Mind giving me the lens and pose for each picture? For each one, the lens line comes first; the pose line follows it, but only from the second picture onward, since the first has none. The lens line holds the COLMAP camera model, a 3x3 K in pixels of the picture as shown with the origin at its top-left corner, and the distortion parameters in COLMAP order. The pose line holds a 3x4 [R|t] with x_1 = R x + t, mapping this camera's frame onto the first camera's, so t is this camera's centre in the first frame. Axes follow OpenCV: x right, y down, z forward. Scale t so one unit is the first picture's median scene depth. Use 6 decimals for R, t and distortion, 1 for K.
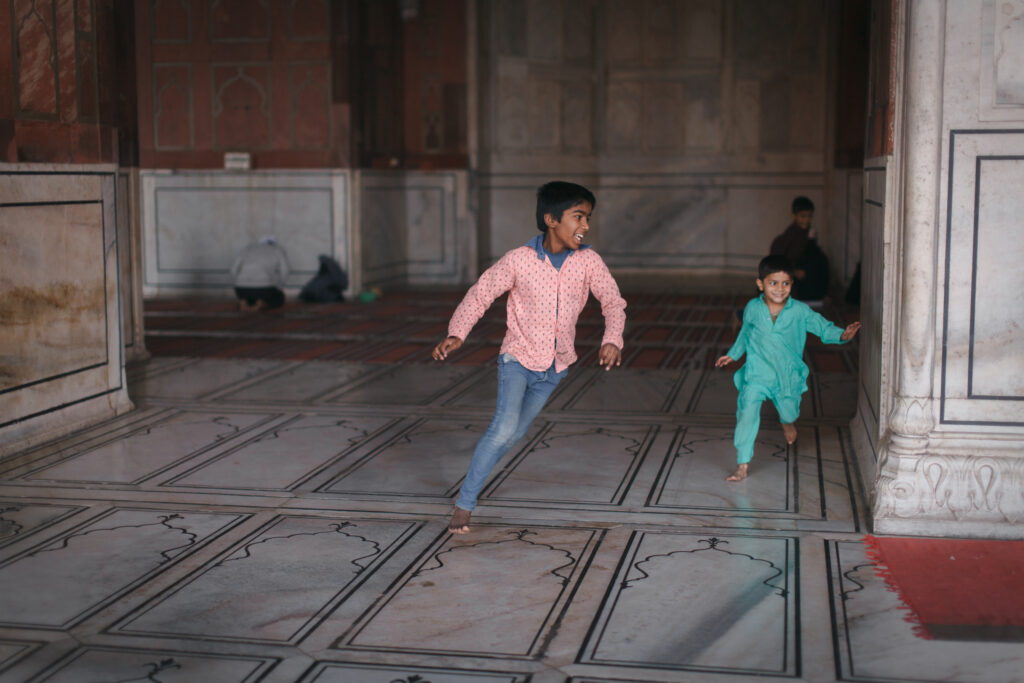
lens RADIAL K [[1414.7, 0, 512.0], [0, 1414.7, 350.0], [0, 0, 1]] dist [-0.006277, 0.029856]
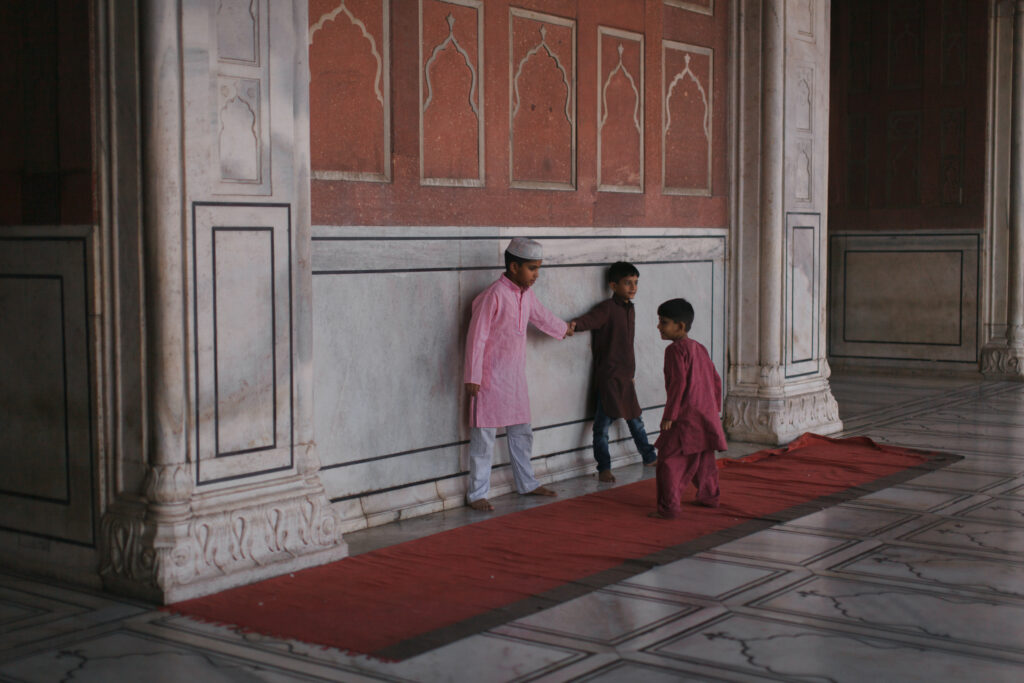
lens RADIAL K [[1437.8, 0, 511.5], [0, 1437.8, 355.3], [0, 0, 1]] dist [-0.010284, 0.045728]
pose [[0.442146, -0.072348, 0.894021, -0.528801], [0.113227, 0.993270, 0.024382, -0.042252], [-0.889768, 0.090447, 0.447362, 0.325073]]
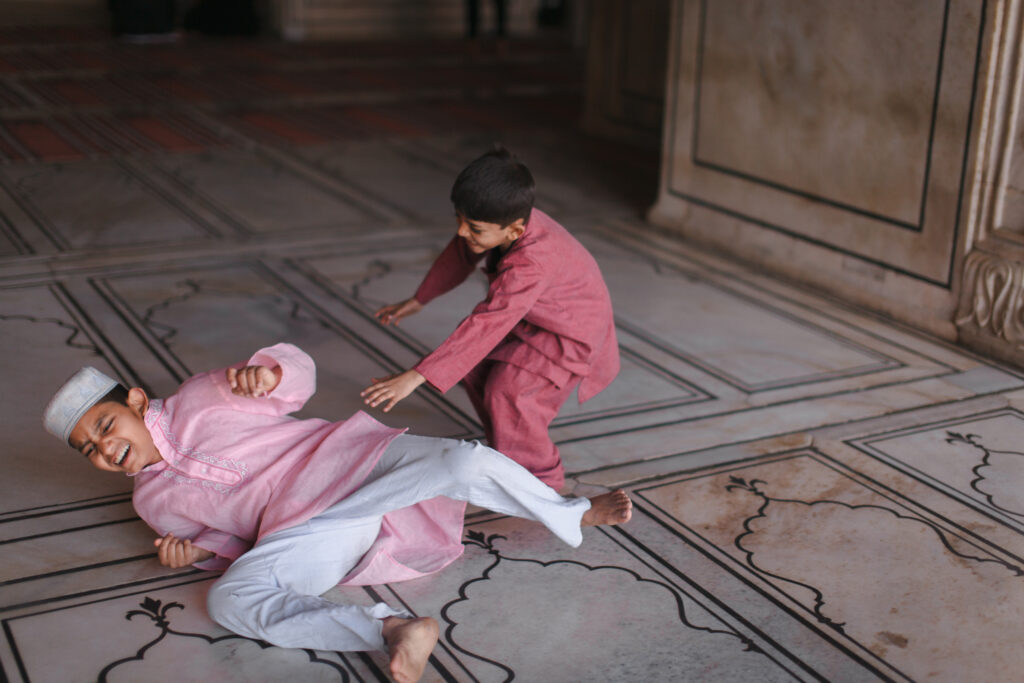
lens RADIAL K [[1414.7, 0, 512.0], [0, 1414.7, 350.0], [0, 0, 1]] dist [-0.006277, 0.029856]
pose [[0.774211, -0.175426, 0.608131, -0.455434], [0.048608, 0.974464, 0.219218, -0.074865], [-0.631059, -0.140161, 0.762968, 0.600261]]
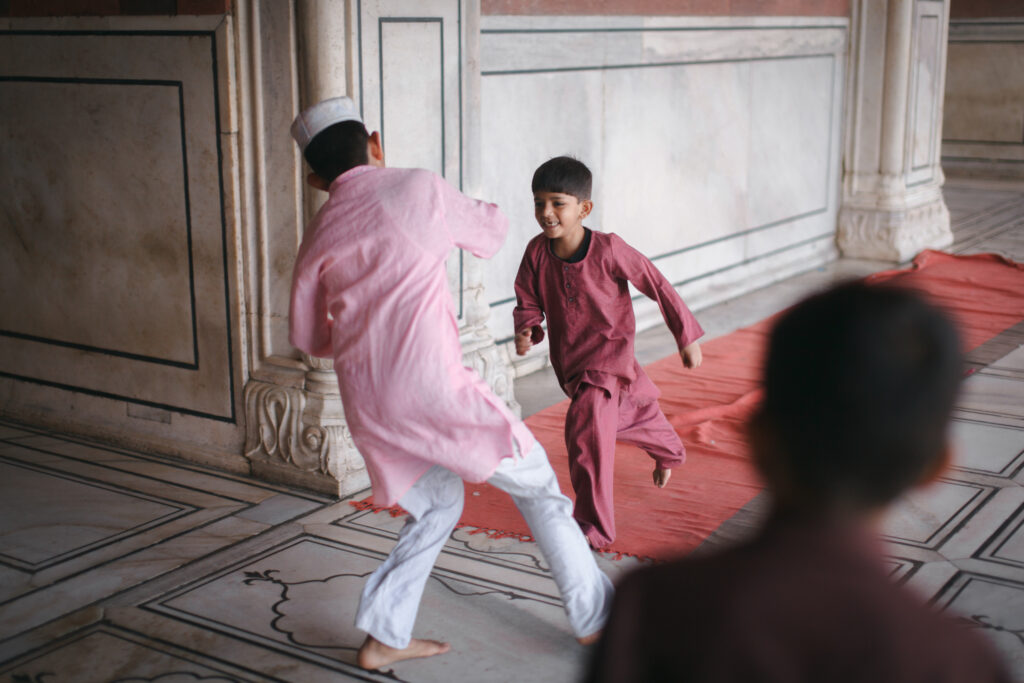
lens RADIAL K [[1414.7, 0, 512.0], [0, 1414.7, 350.0], [0, 0, 1]] dist [-0.006277, 0.029856]
pose [[0.392592, -0.205292, 0.896508, -0.409226], [0.117470, 0.977979, 0.172507, -0.079569], [-0.912180, 0.037588, 0.408062, 0.591864]]
